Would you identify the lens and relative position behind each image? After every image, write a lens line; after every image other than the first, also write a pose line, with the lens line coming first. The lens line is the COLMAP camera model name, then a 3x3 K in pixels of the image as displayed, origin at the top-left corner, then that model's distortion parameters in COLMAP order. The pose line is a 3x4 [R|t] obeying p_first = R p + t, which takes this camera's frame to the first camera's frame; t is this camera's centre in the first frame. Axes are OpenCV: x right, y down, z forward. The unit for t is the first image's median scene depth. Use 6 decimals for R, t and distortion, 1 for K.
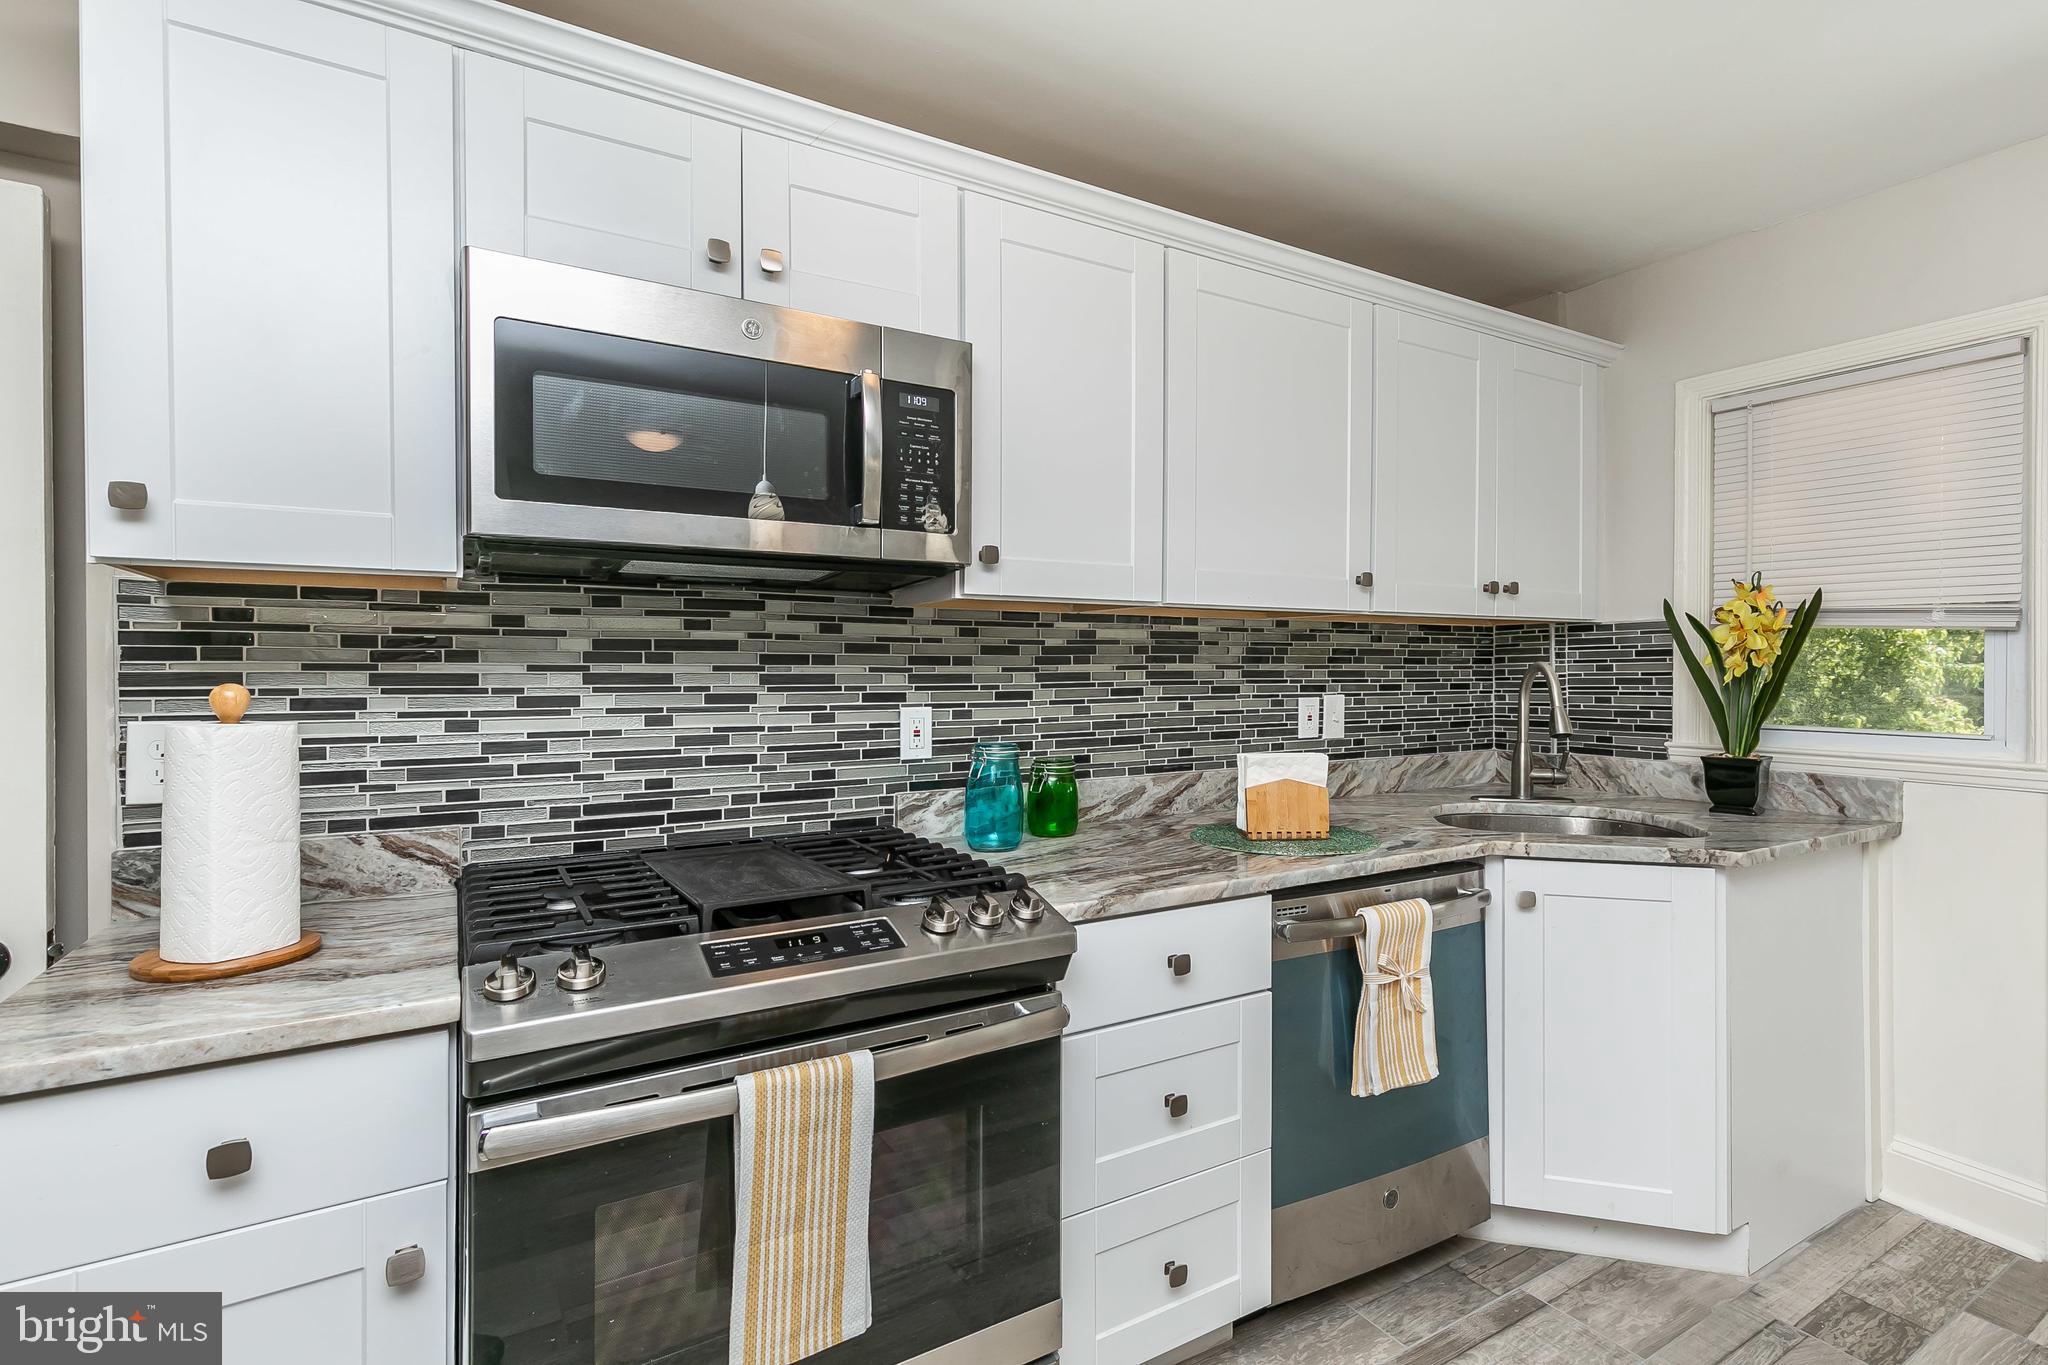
lens RADIAL K [[926.7, 0, 1027.8], [0, 926.7, 670.6], [0, 0, 1]] dist [0.004870, -0.000171]
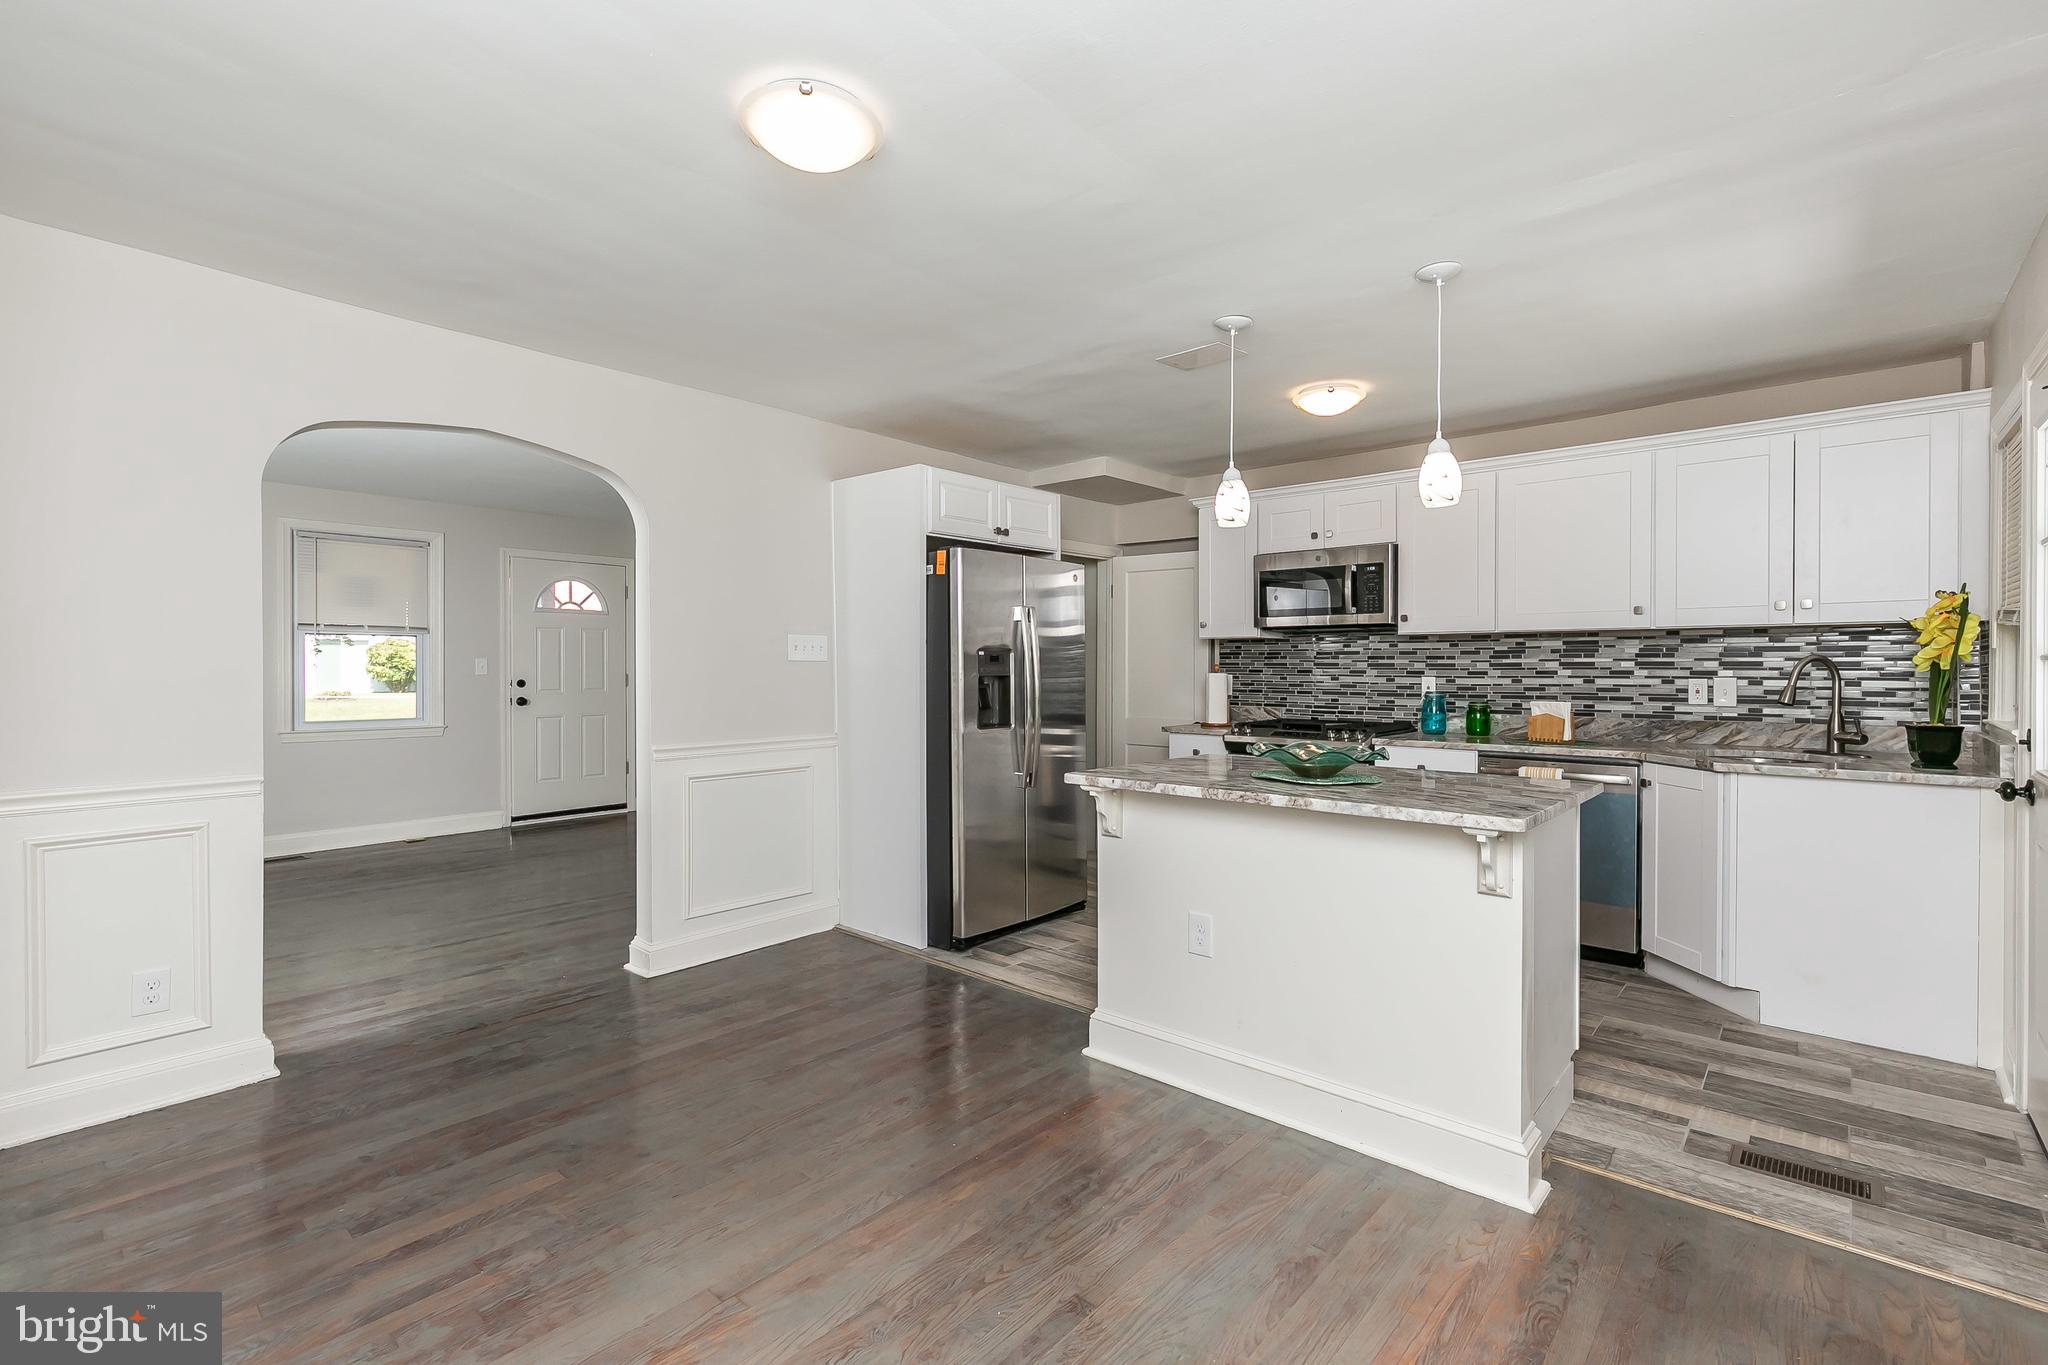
lens RADIAL K [[926.7, 0, 1027.8], [0, 926.7, 670.6], [0, 0, 1]] dist [0.004870, -0.000171]
pose [[0.297418, 0.007581, -0.954717, 1.904083], [-0.004427, 0.999969, 0.006561, 0.011925], [0.954737, 0.002275, 0.297442, -0.723113]]
